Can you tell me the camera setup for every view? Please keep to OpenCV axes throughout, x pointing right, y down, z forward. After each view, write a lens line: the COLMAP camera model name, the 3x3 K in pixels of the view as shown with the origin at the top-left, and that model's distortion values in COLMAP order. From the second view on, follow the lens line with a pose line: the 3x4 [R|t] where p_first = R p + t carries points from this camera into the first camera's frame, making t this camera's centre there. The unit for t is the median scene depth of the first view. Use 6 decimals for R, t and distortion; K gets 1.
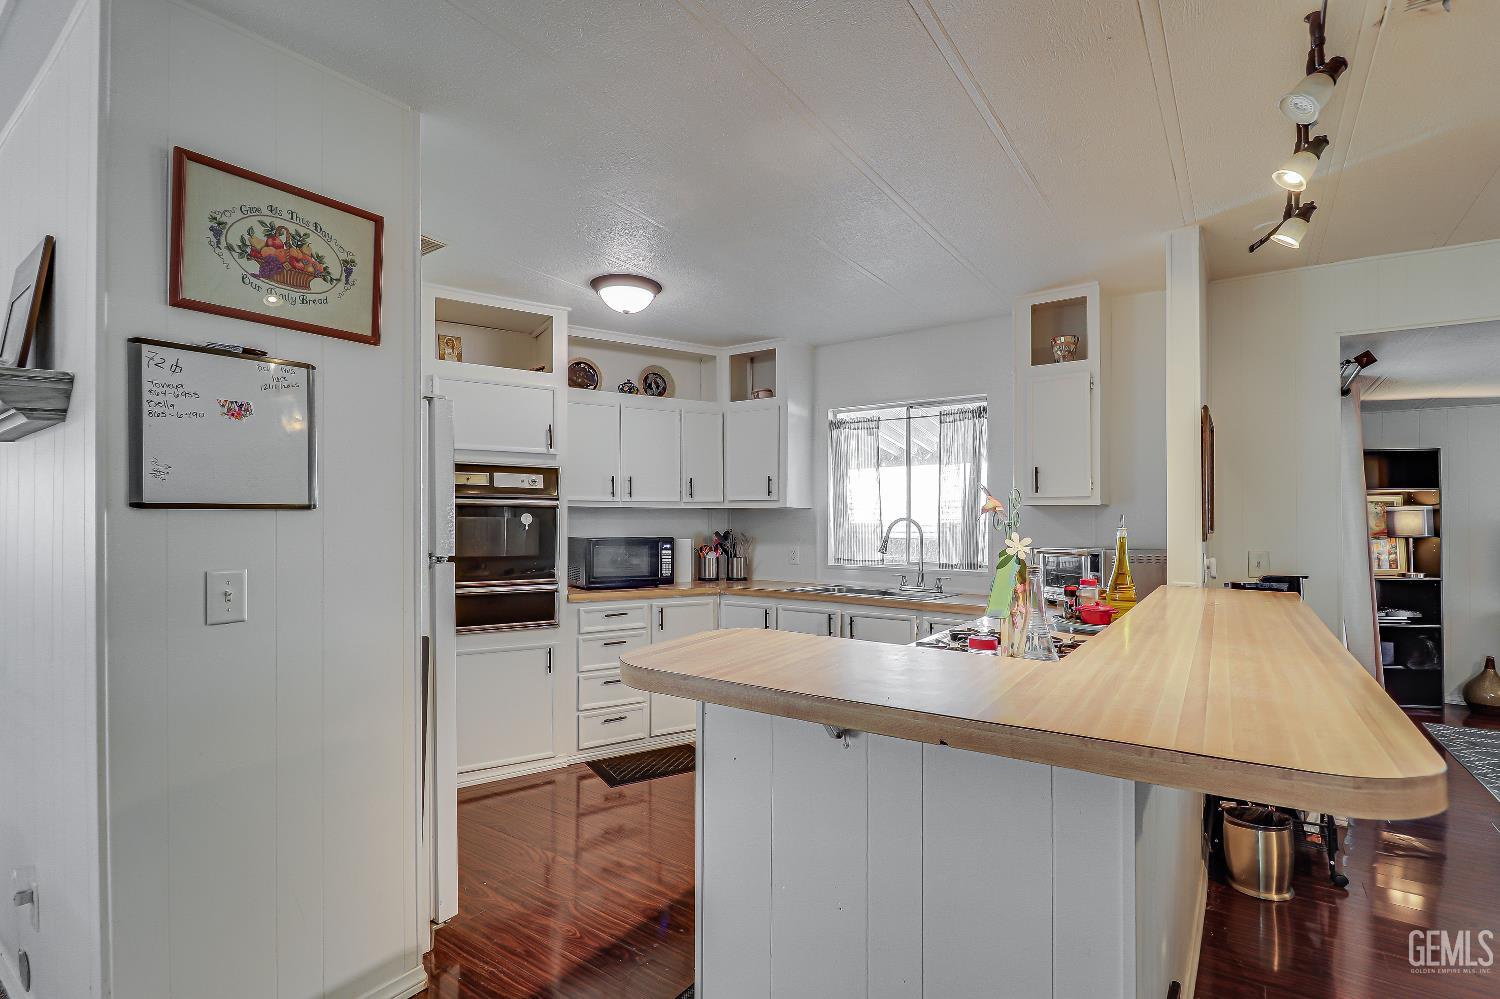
lens RADIAL K [[710.1, 0, 770.4], [0, 710.1, 509.2], [0, 0, 1]] dist [-0.011807, -0.007909]
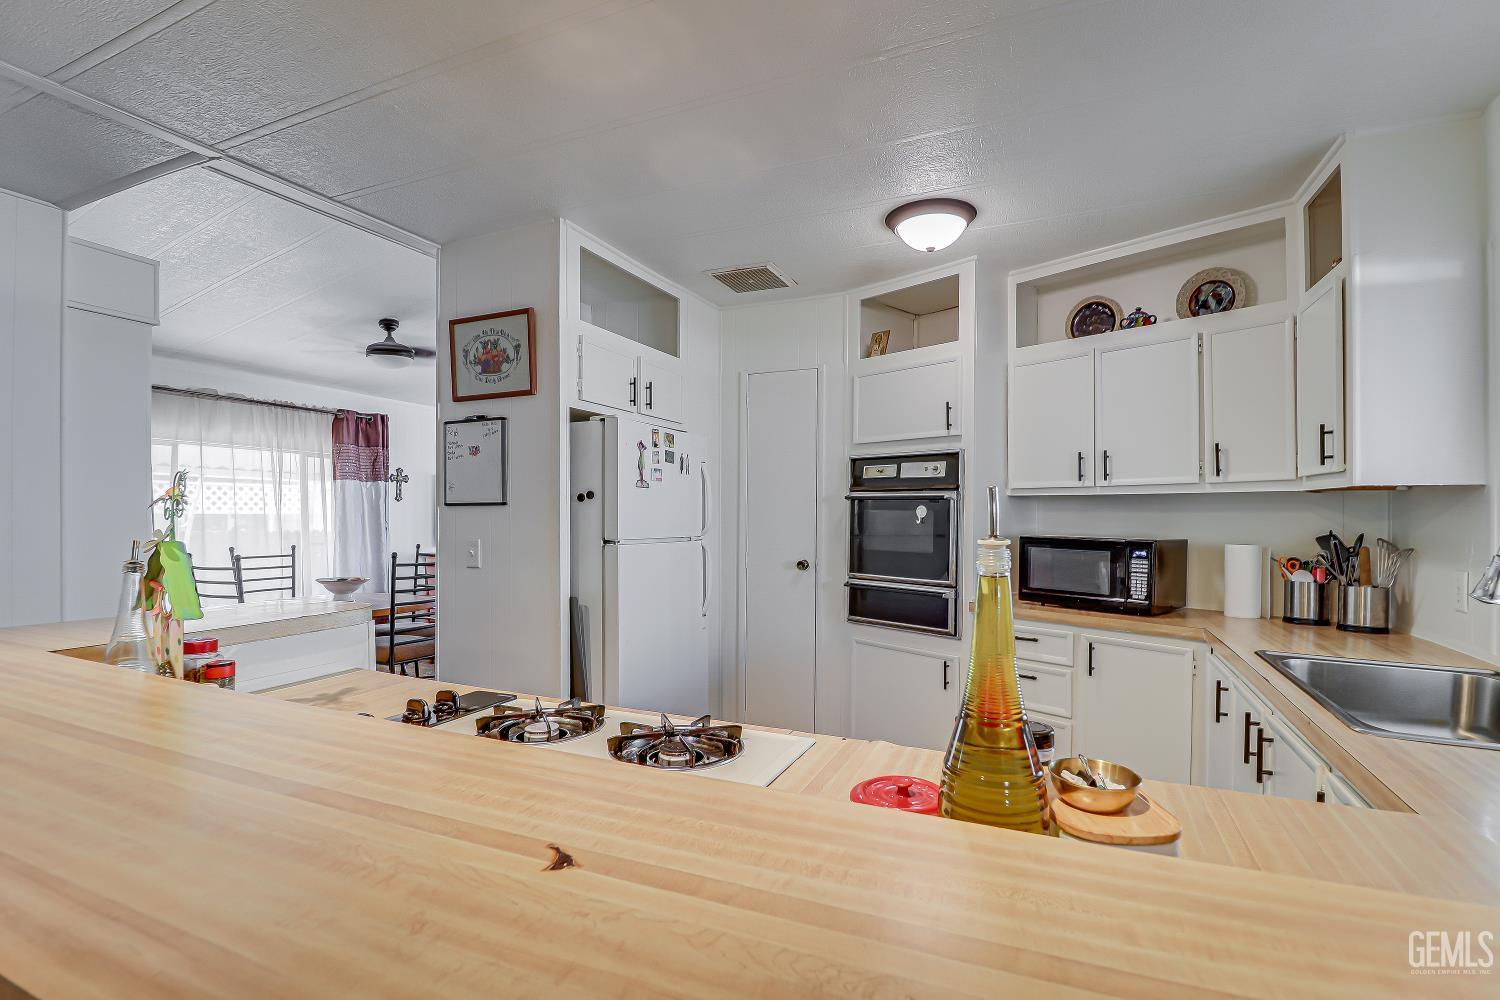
lens RADIAL K [[710.1, 0, 735.9], [0, 710.1, 505.6], [0, 0, 1]] dist [-0.011807, -0.007909]
pose [[0.145556, -0.008634, -0.989312, 0.457252], [0.012704, 0.999896, -0.006857, 0.008450], [0.989268, -0.011570, 0.145651, 0.559137]]
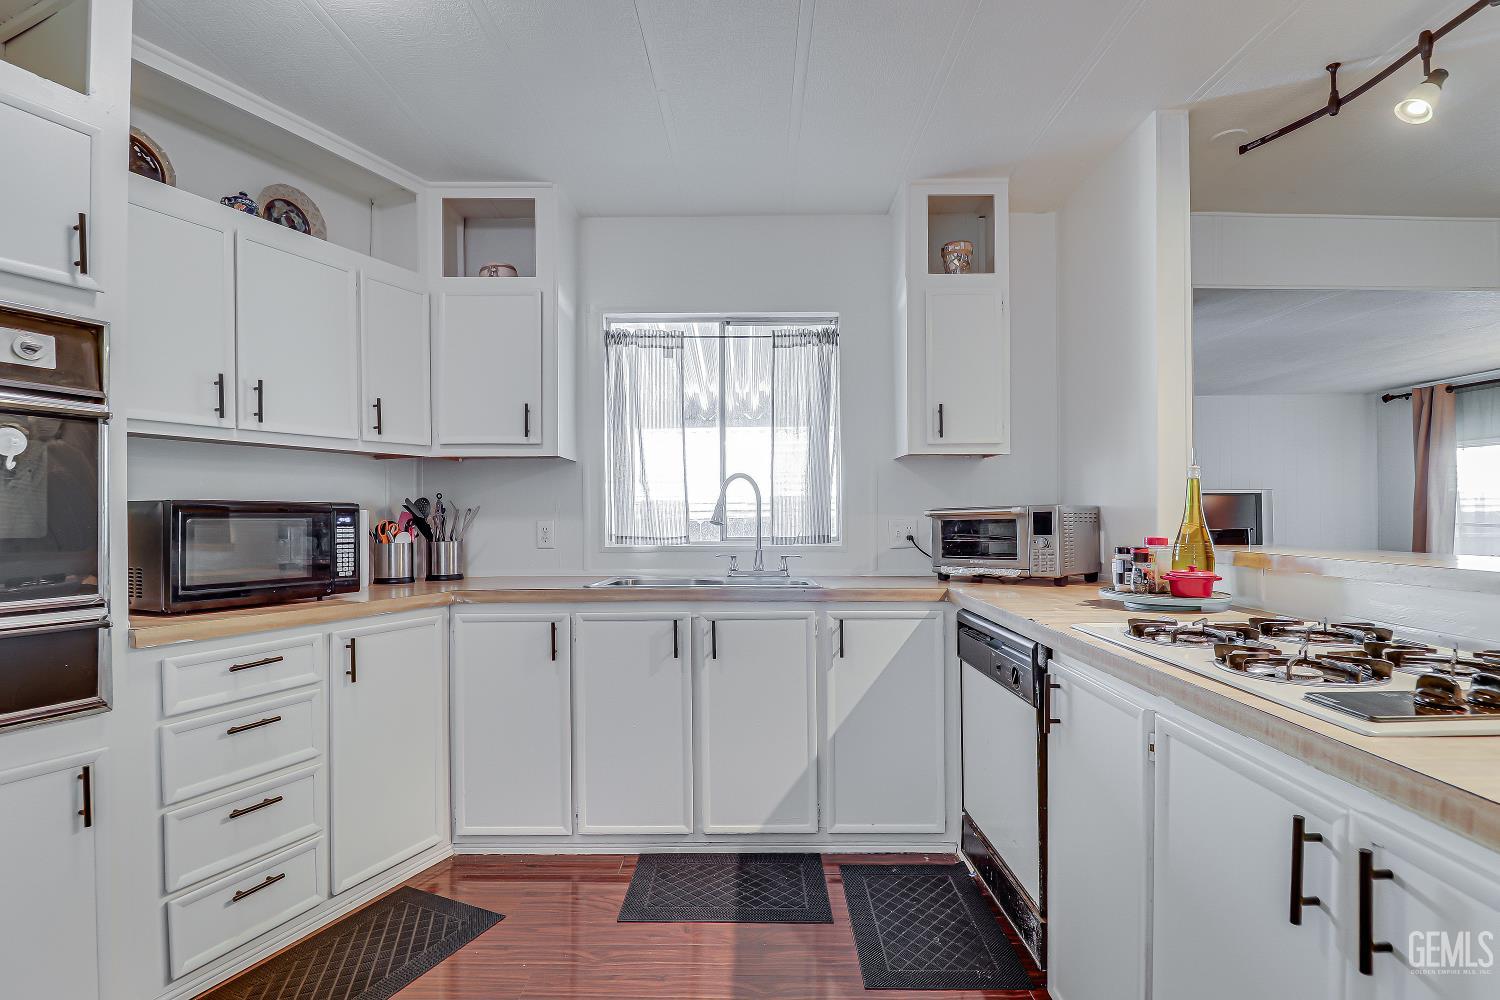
lens RADIAL K [[710.1, 0, 758.2], [0, 710.1, 512.0], [0, 0, 1]] dist [-0.011807, -0.007909]
pose [[0.825761, -0.007592, 0.563969, -0.195491], [0.000247, 0.999914, 0.013099, 0.041222], [-0.564020, -0.010677, 0.825692, 0.412327]]
